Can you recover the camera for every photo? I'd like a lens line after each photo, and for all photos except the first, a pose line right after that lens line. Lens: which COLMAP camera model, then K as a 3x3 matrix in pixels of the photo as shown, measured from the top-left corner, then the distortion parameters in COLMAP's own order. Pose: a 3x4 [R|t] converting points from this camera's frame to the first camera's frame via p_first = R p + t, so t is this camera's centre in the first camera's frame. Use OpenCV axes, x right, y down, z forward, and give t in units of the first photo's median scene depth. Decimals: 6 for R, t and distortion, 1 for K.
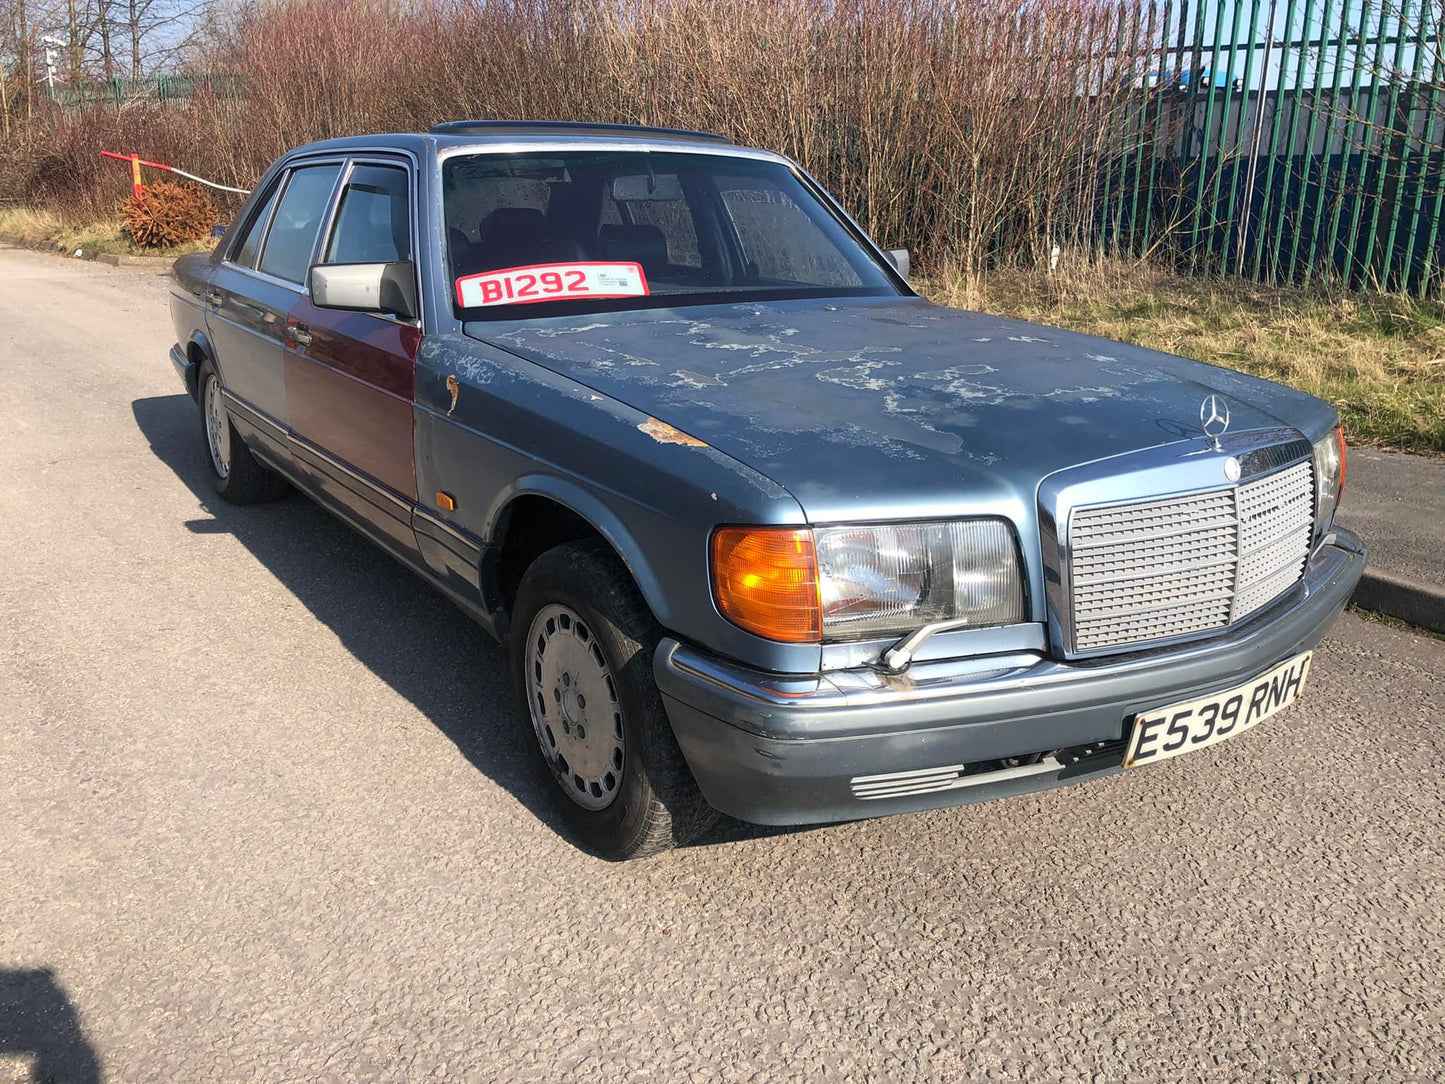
lens RADIAL K [[1197.6, 0, 729.4], [0, 1197.6, 540.2], [0, 0, 1]] dist [0.029483, -0.029068]
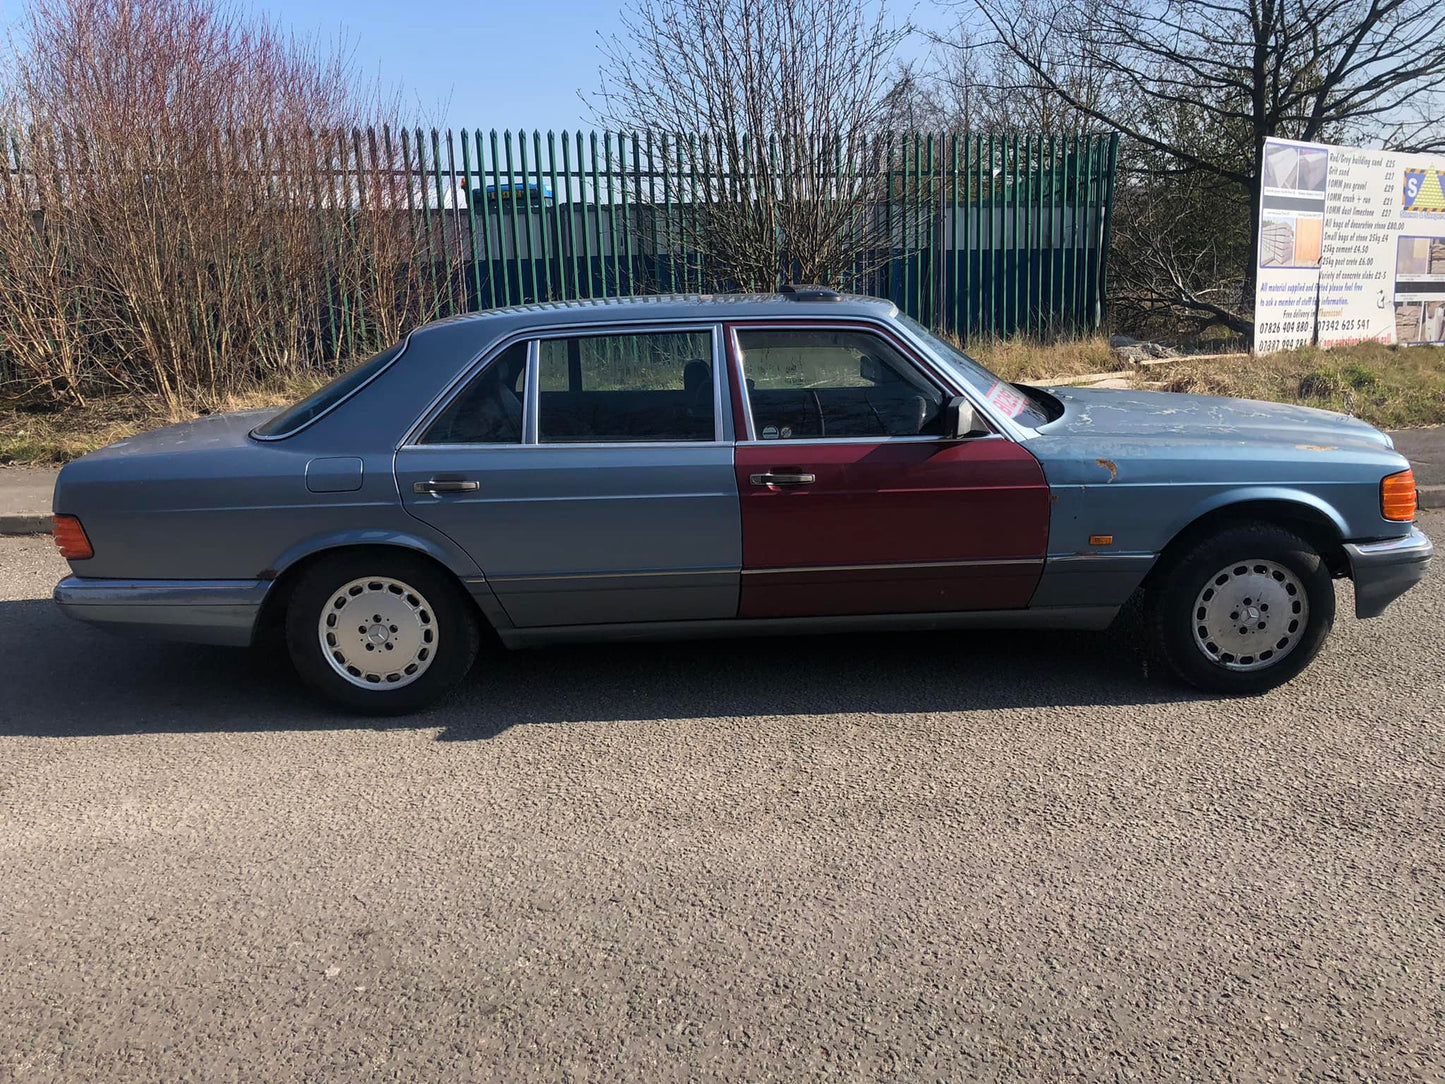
lens RADIAL K [[1197.6, 0, 754.9], [0, 1197.6, 533.9], [0, 0, 1]] dist [0.029483, -0.029068]
pose [[0.543438, -0.224452, 0.808886, -1.869606], [0.272514, 0.958574, 0.082904, -0.313391], [-0.793984, 0.175379, 0.582092, 0.501204]]
